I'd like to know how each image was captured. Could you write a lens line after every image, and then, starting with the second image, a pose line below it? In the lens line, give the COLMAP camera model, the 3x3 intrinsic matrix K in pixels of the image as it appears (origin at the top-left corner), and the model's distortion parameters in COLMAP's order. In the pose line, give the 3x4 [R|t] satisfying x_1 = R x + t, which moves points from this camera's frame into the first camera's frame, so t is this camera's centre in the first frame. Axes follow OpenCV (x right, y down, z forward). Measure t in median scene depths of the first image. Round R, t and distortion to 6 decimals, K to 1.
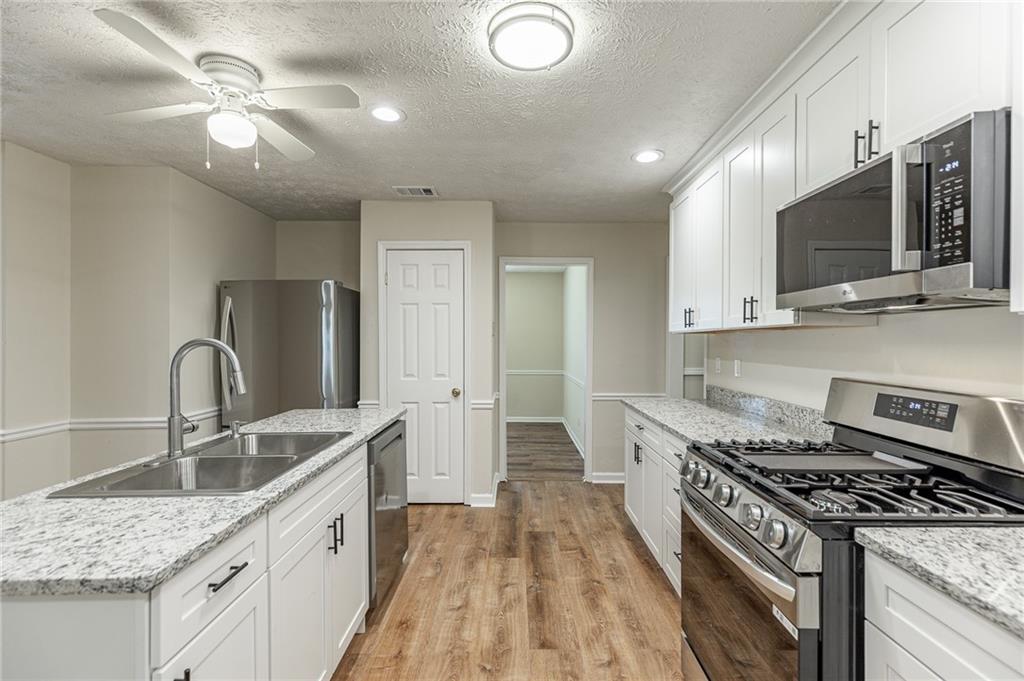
lens RADIAL K [[455.6, 0, 518.4], [0, 455.6, 341.6], [0, 0, 1]] dist [0.005909, -0.000642]
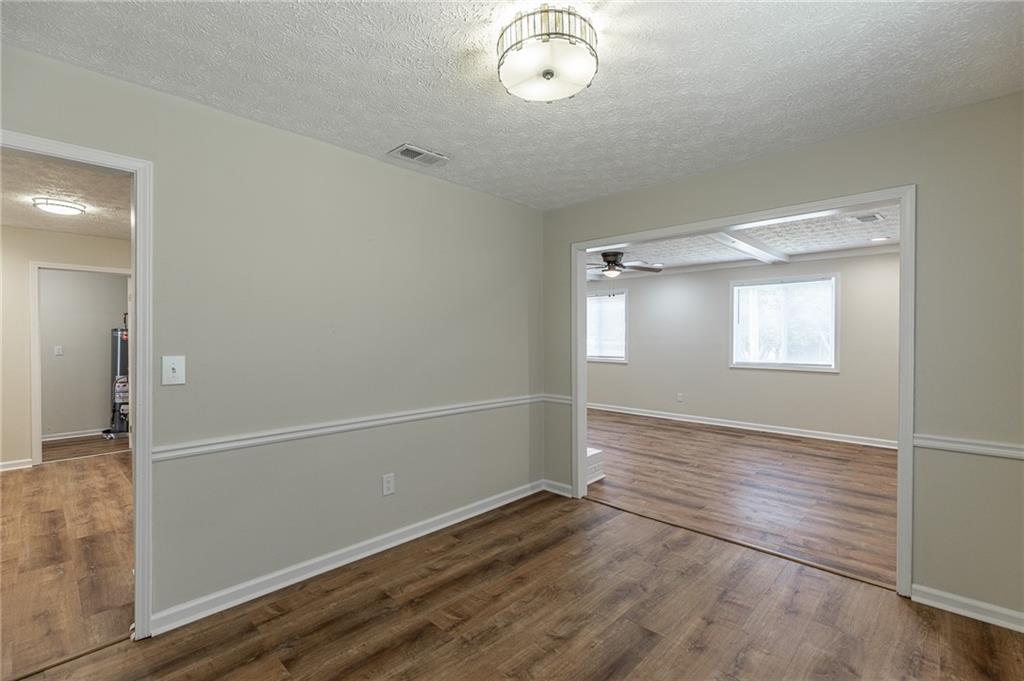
lens RADIAL K [[455.6, 0, 518.4], [0, 455.6, 341.6], [0, 0, 1]] dist [0.005909, -0.000642]
pose [[-0.691237, 0.005838, -0.722605, 0.071807], [-0.002770, 0.999939, 0.010728, -0.008057], [0.722623, 0.009417, -0.691178, 2.983687]]
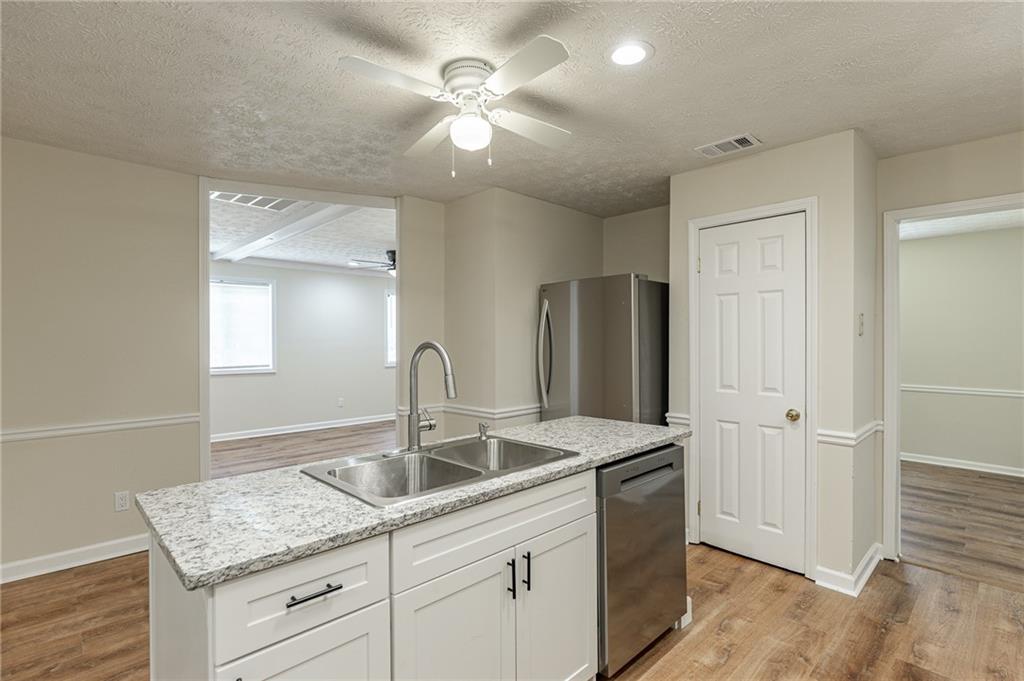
lens RADIAL K [[484.5, 0, 521.3], [0, 484.5, 342.1], [0, 0, 1]] dist [-0.003086, -0.000287]
pose [[0.694249, 0.002613, -0.719730, 0.172627], [-0.000112, 0.999994, 0.003522, -0.006653], [0.719735, -0.002364, 0.694245, 0.272737]]
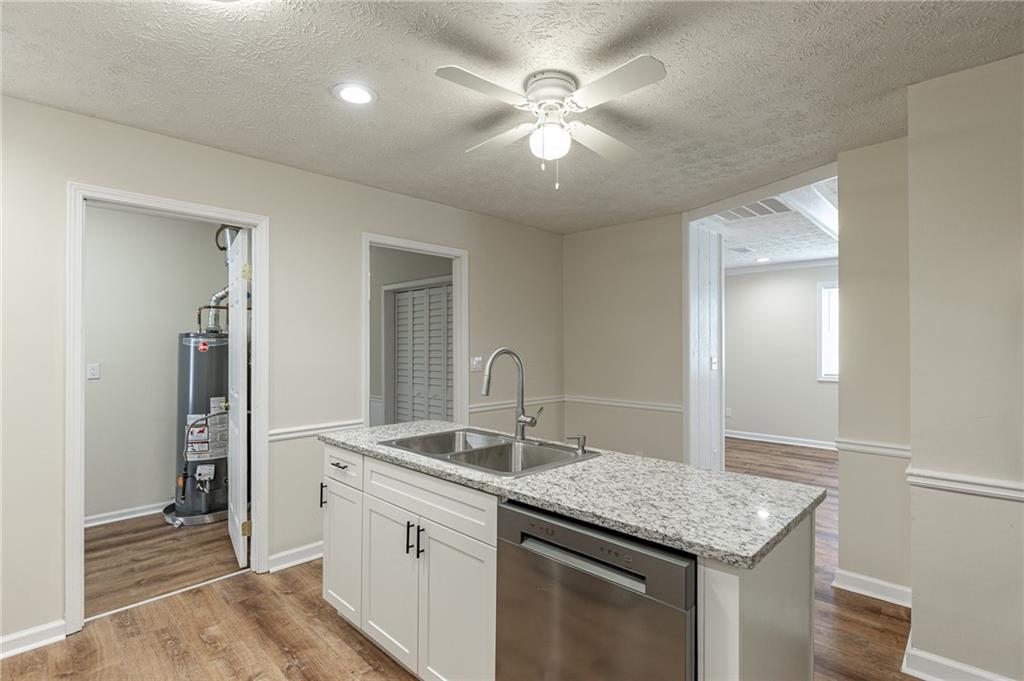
lens RADIAL K [[484.5, 0, 521.3], [0, 484.5, 342.1], [0, 0, 1]] dist [-0.003086, -0.000287]
pose [[-0.700248, -0.006297, -0.713872, 0.148848], [-0.001579, 0.999972, -0.007272, -0.008474], [0.713898, -0.003965, -0.700239, 1.361577]]
